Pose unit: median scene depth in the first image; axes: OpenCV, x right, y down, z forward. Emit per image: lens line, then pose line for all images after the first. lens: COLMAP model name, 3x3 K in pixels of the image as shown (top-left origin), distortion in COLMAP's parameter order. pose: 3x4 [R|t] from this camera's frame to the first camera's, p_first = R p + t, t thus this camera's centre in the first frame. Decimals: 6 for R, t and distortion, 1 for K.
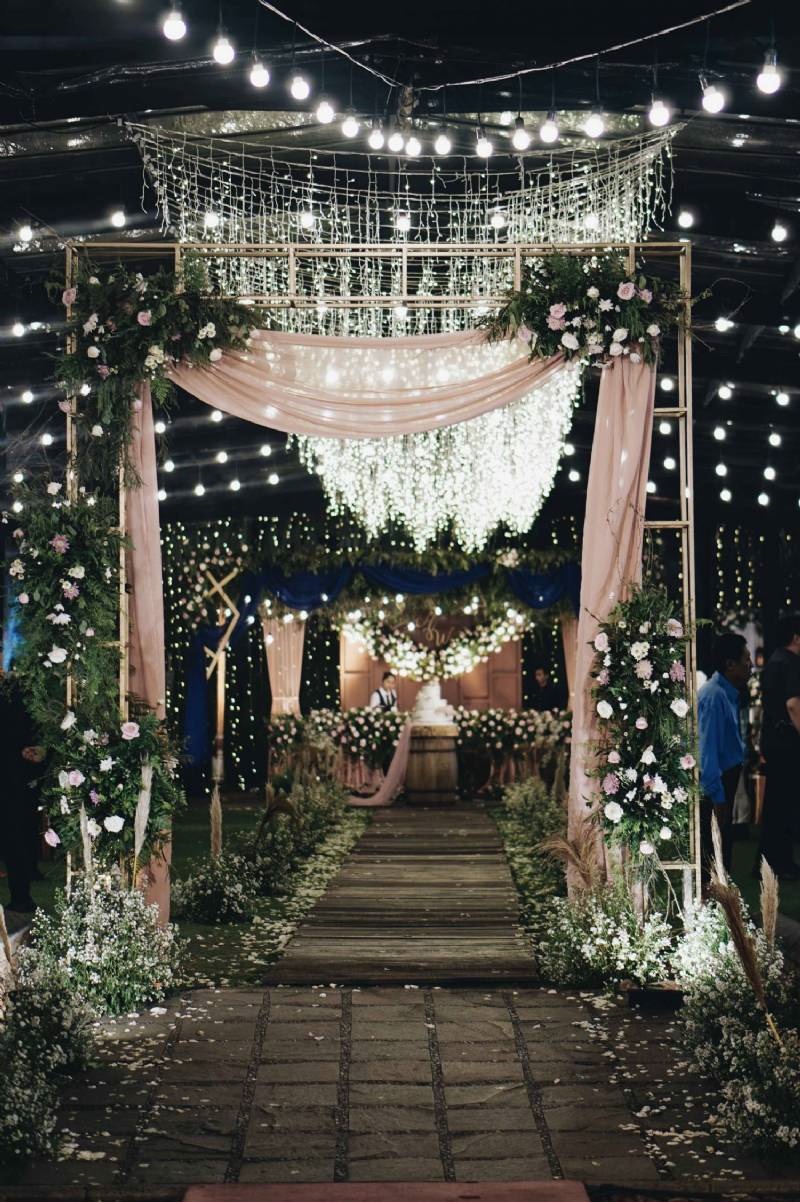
lens RADIAL K [[2587.6, 0, 400.0], [0, 2587.6, 601.0], [0, 0, 1]] dist [0.097978, -0.328241]
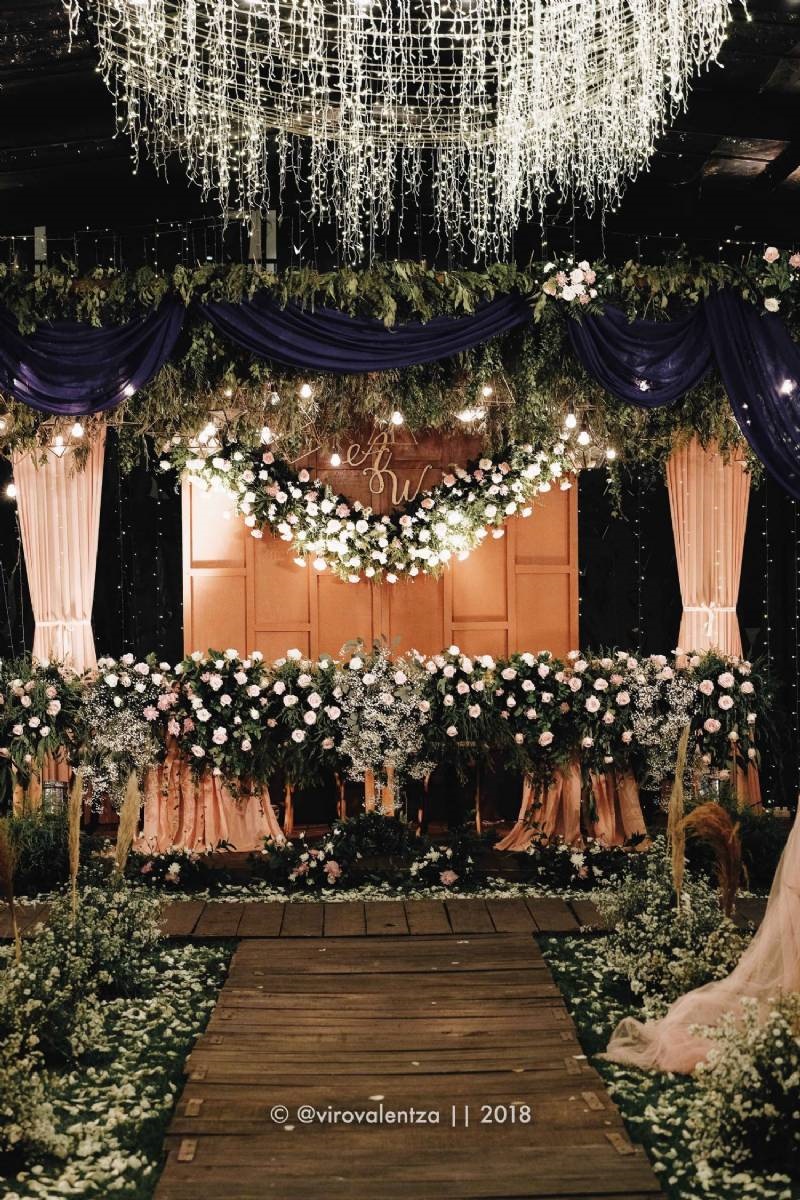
lens RADIAL K [[2672.0, 0, 400.0], [0, 2672.0, 600.0], [0, 0, 1]] dist [0.042959, -0.009648]
pose [[0.999724, -0.008160, 0.022036, 0.013294], [0.007186, 0.999009, 0.043922, 0.035531], [-0.022372, -0.043752, 0.998792, 1.410911]]
